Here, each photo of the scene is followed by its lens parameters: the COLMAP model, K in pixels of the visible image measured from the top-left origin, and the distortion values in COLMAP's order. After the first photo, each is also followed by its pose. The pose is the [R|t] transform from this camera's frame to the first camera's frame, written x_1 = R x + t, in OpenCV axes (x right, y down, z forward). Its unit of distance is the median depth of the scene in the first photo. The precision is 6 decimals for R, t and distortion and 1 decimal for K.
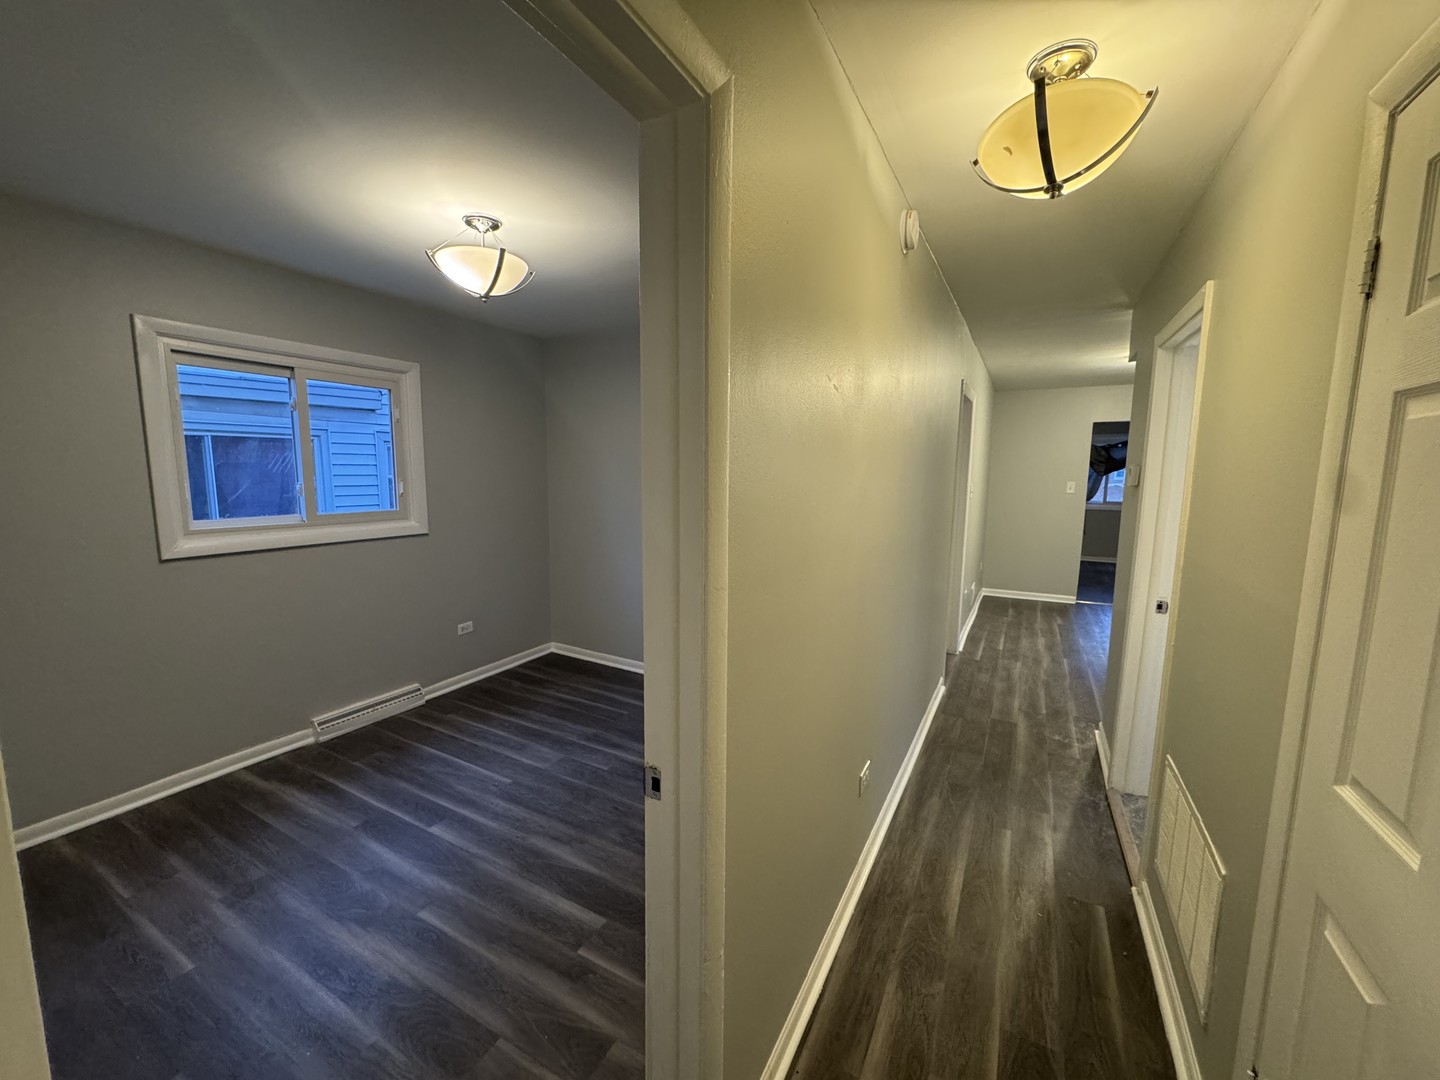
lens RADIAL K [[573.3, 0, 719.0], [0, 573.3, 527.2], [0, 0, 1]] dist [-0.011431, 0.000723]
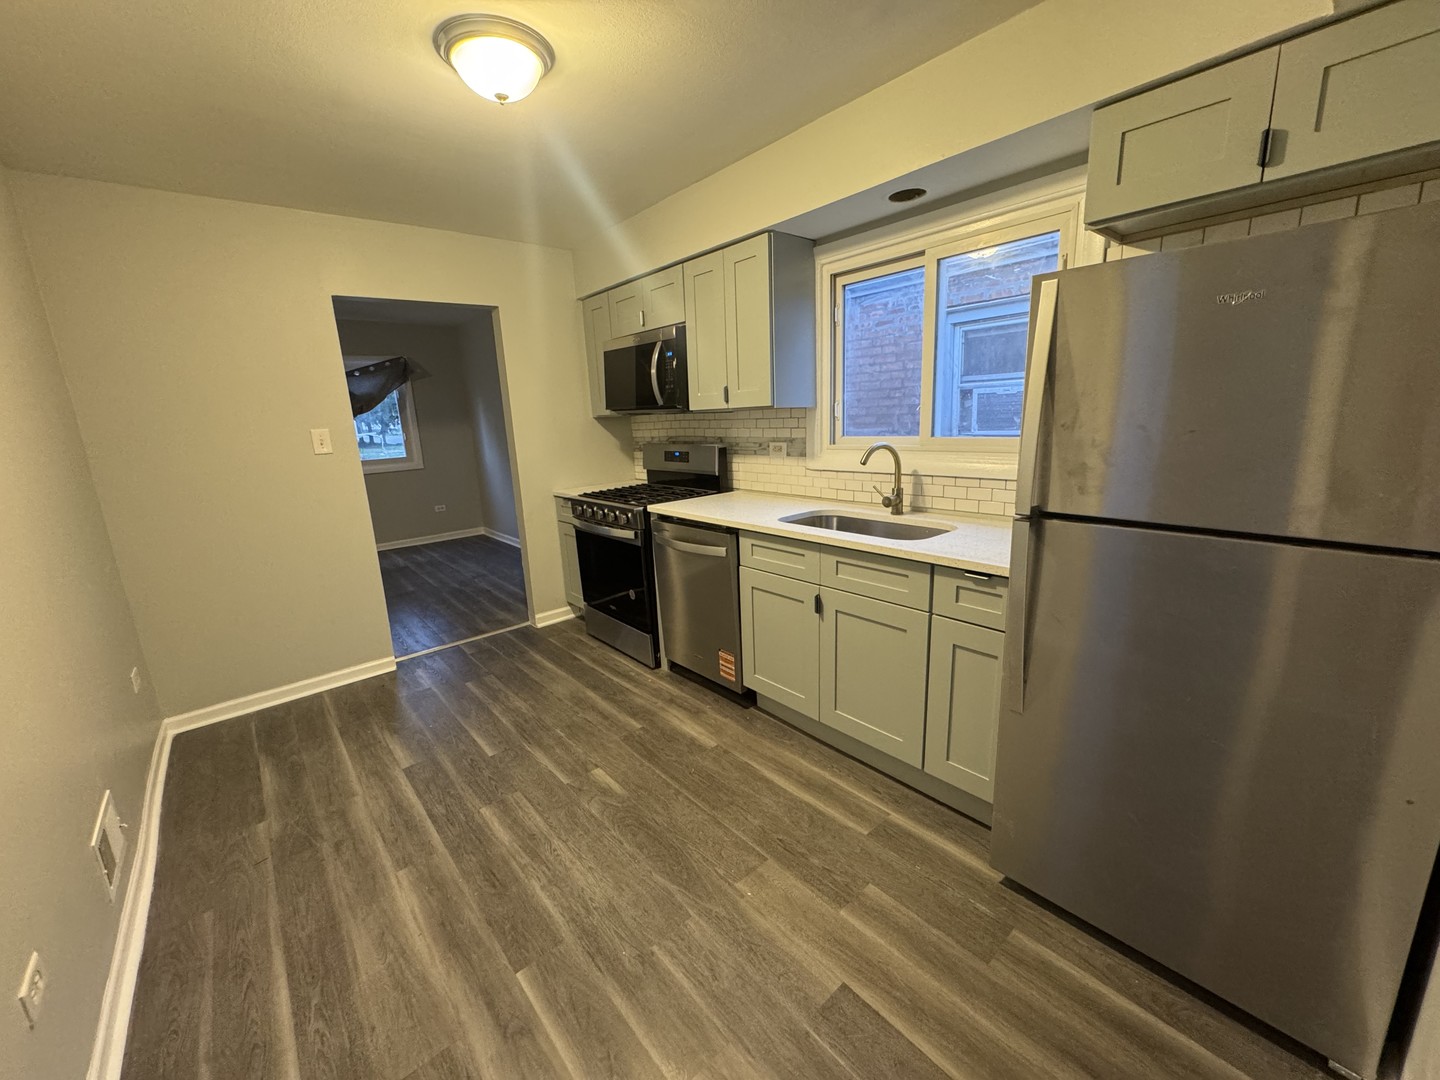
lens RADIAL K [[566.9, 0, 721.3], [0, 566.9, 540.5], [0, 0, 1]] dist [0.001357, 0.000093]
pose [[0.345360, -0.233629, 0.908925, 0.341114], [0.153102, 0.969568, 0.191044, -0.034661], [-0.925898, 0.073179, 0.370619, 0.627187]]
